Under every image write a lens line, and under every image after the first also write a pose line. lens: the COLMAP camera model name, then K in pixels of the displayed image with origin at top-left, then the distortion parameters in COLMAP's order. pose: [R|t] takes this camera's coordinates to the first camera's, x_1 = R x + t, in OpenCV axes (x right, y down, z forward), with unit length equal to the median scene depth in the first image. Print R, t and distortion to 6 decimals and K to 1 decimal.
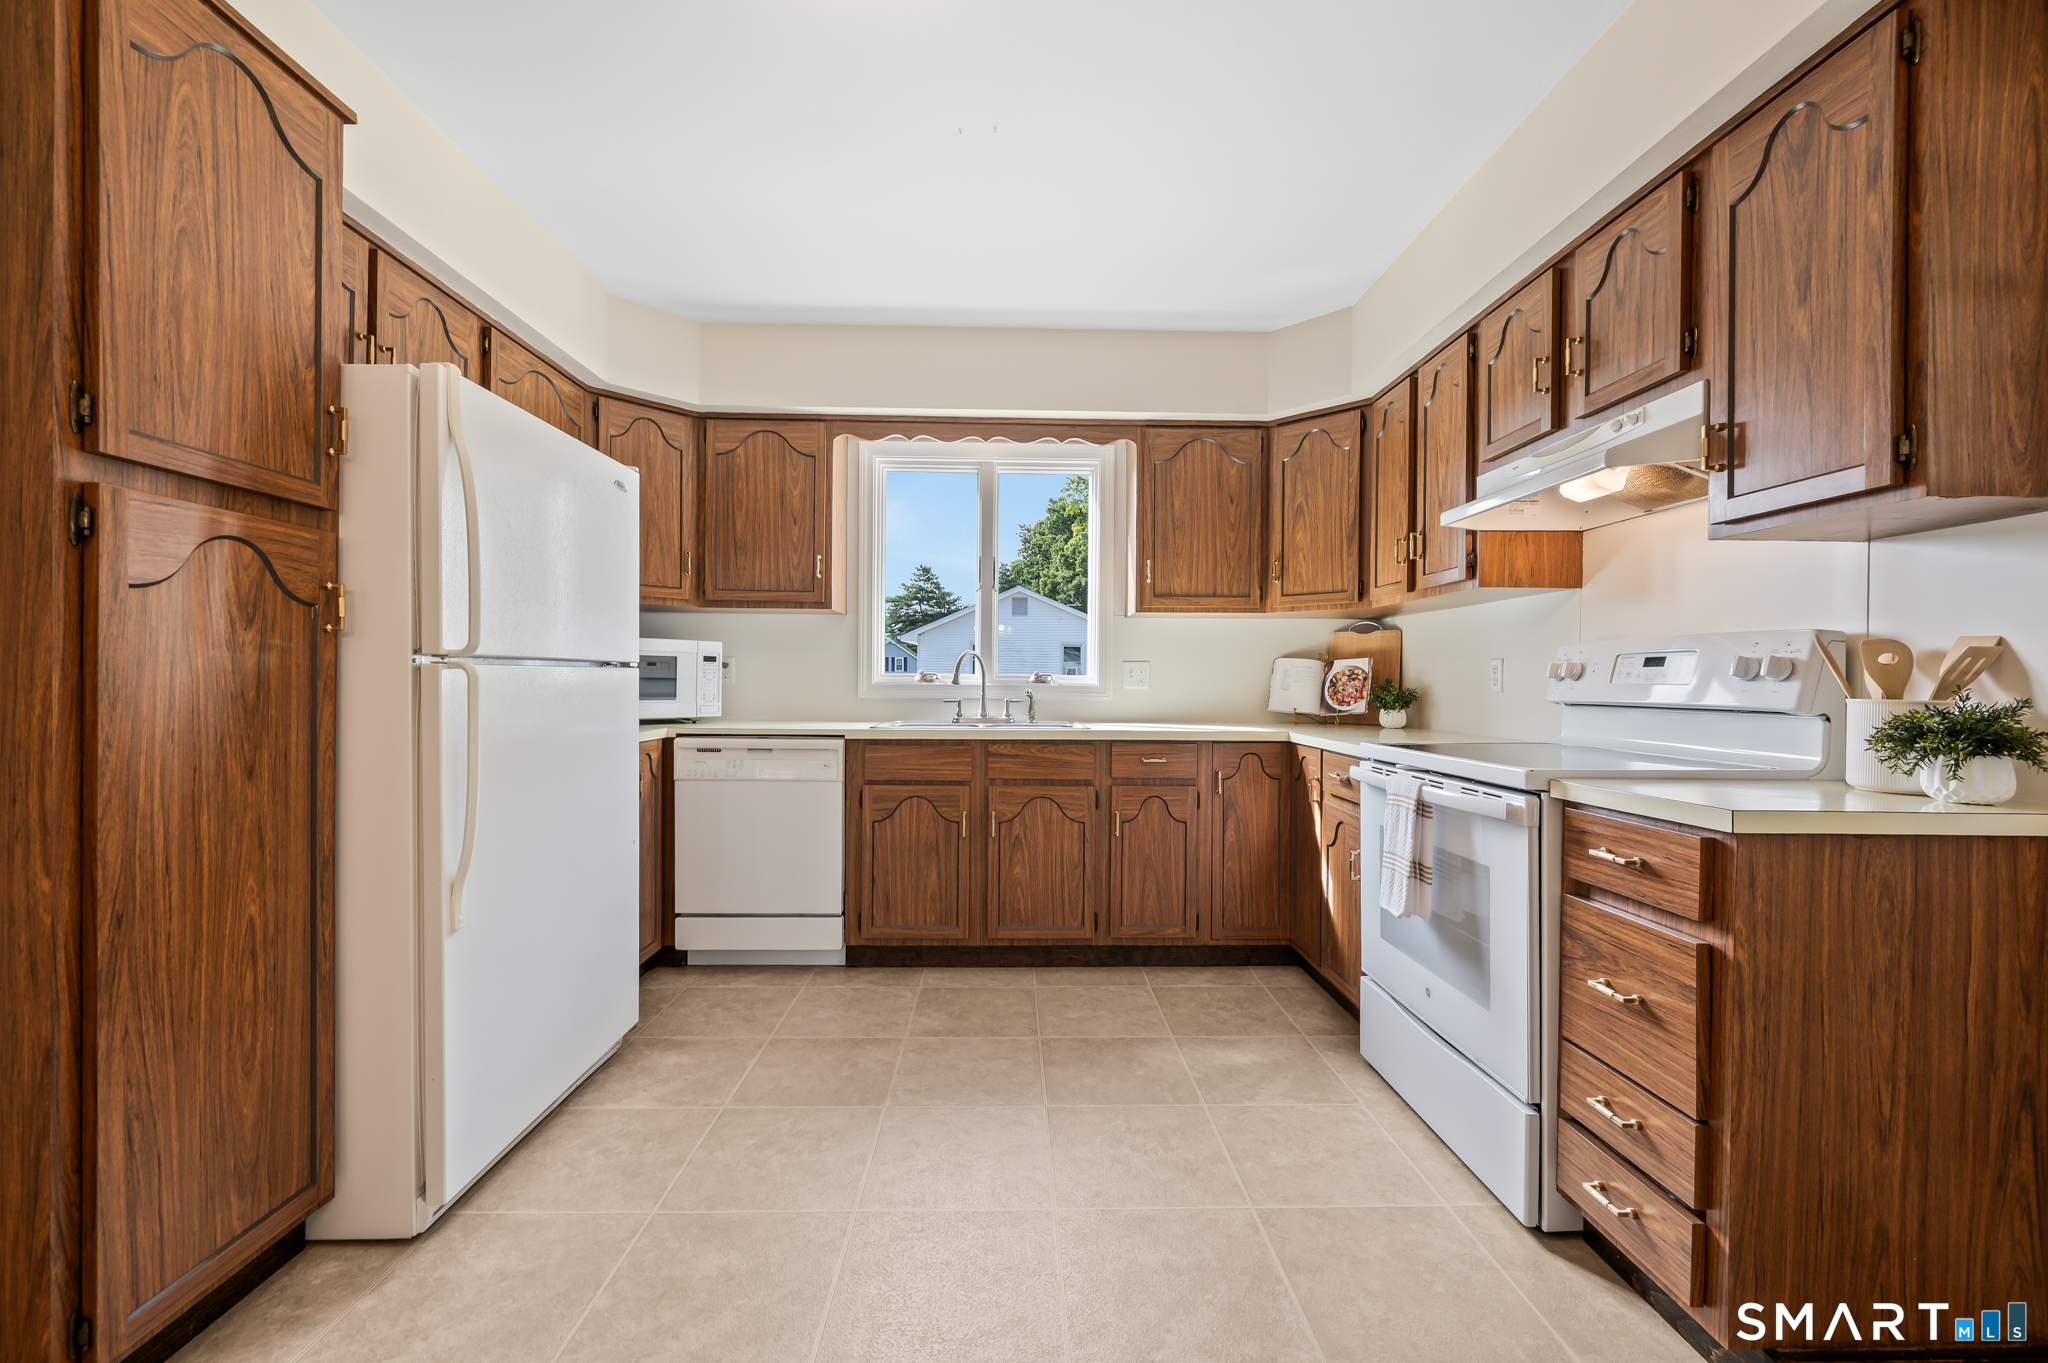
lens RADIAL K [[816.4, 0, 1023.8], [0, 816.4, 683.4], [0, 0, 1]] dist [-0.000898, -0.001046]
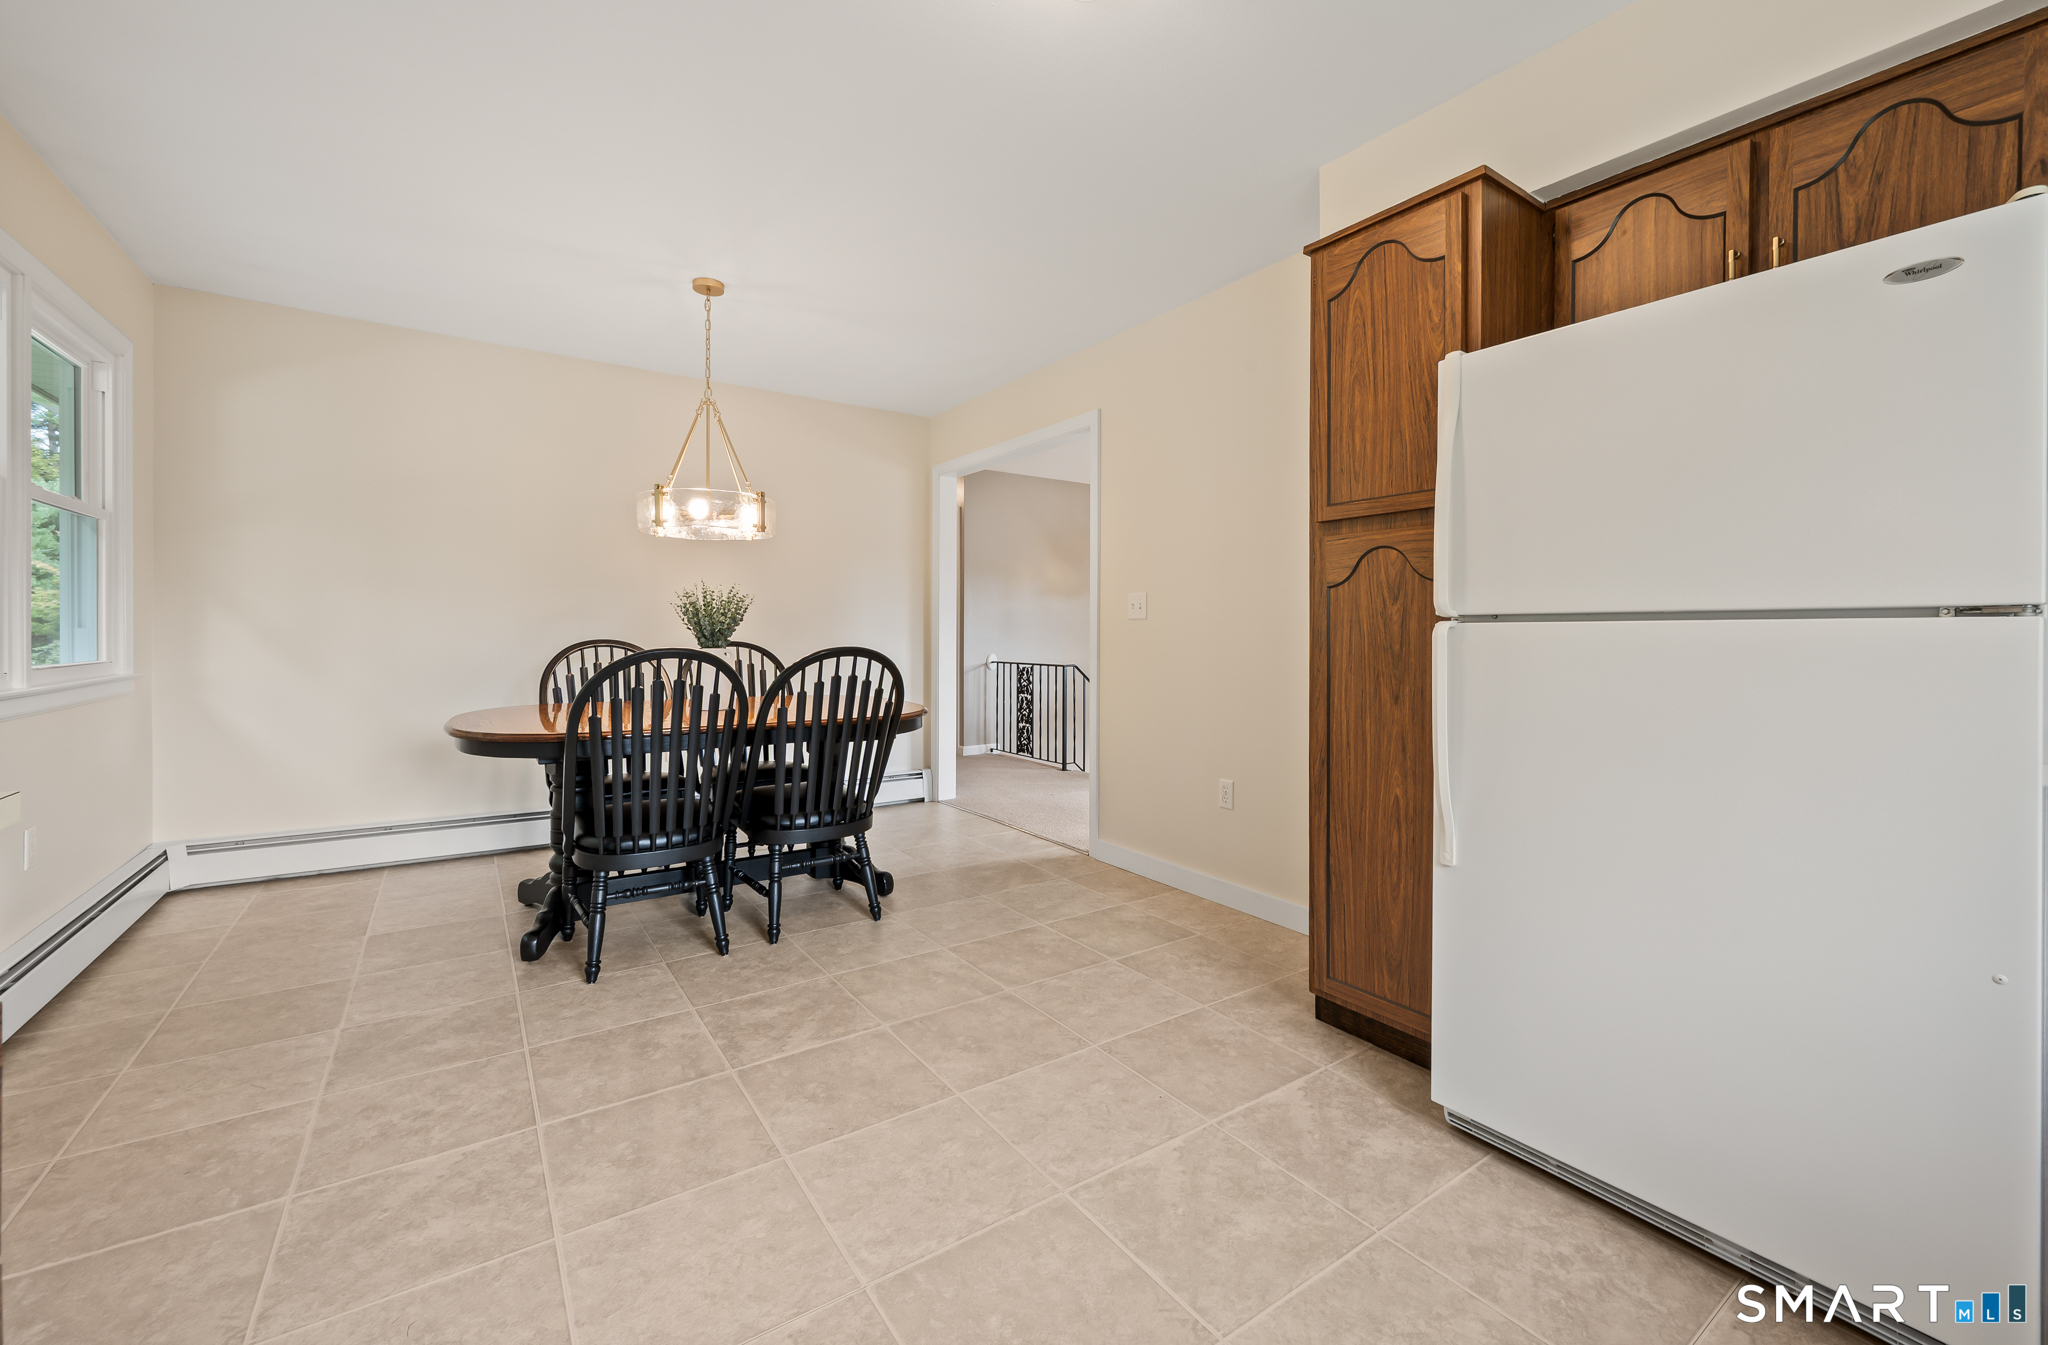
lens RADIAL K [[816.4, 0, 1037.5], [0, 816.4, 644.5], [0, 0, 1]] dist [-0.000898, -0.001046]
pose [[-0.830920, -0.008922, -0.556321, 0.325335], [-0.013889, 0.999892, 0.004709, 0.007841], [0.556219, 0.011640, -0.830954, 1.389631]]
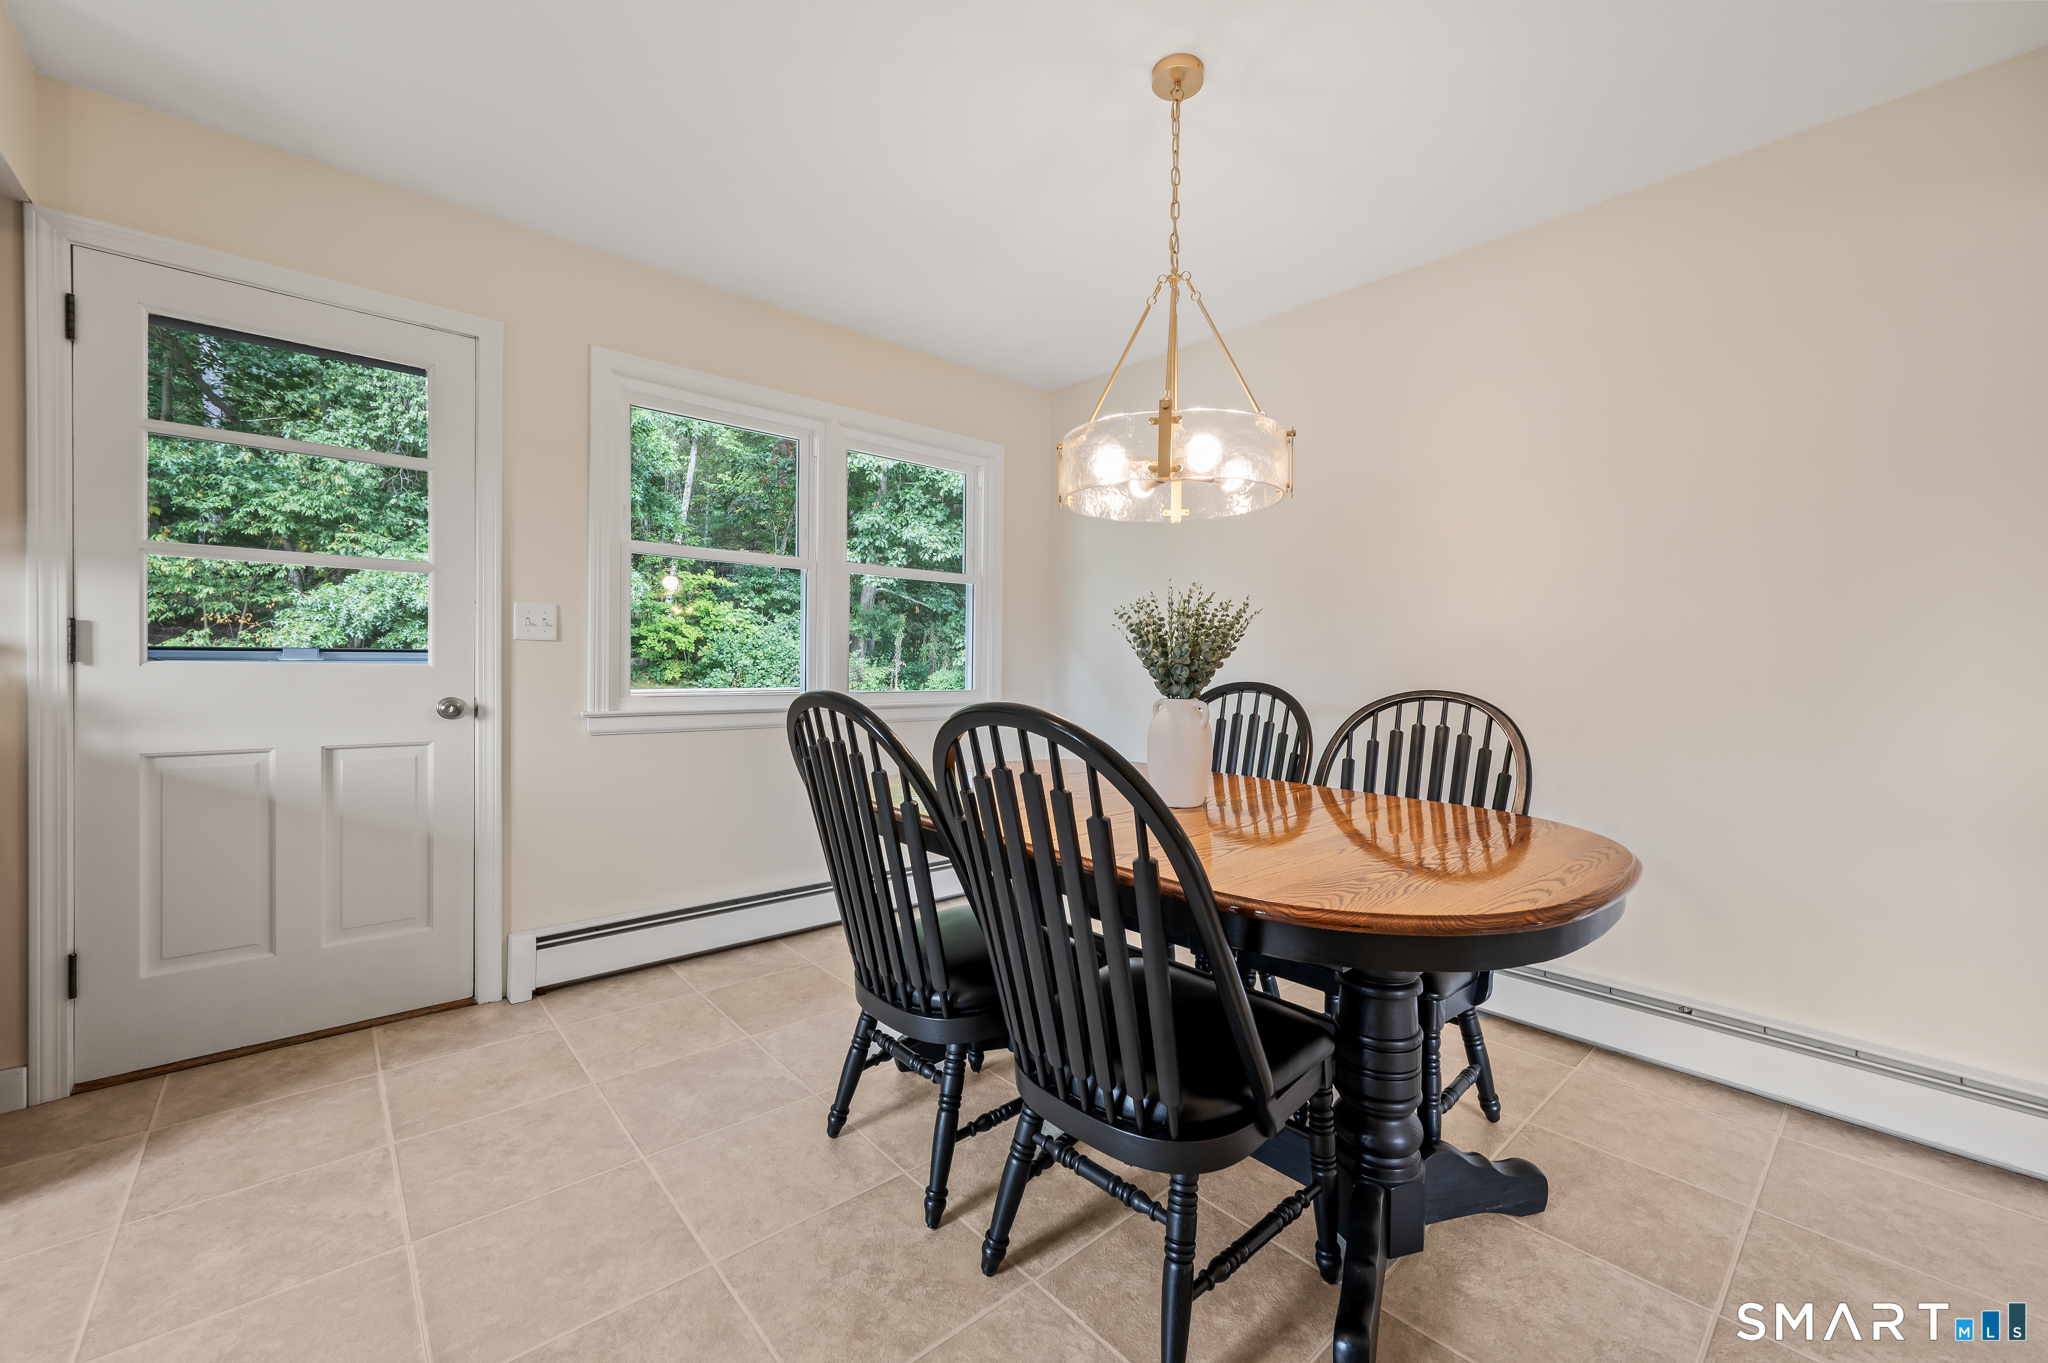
lens RADIAL K [[816.4, 0, 1016.4], [0, 816.4, 658.6], [0, 0, 1]] dist [-0.000898, -0.001046]
pose [[-0.638665, -0.011954, 0.769392, -0.765273], [-0.016197, 0.999867, 0.002090, -0.013562], [-0.769314, -0.011127, -0.638774, 0.310780]]
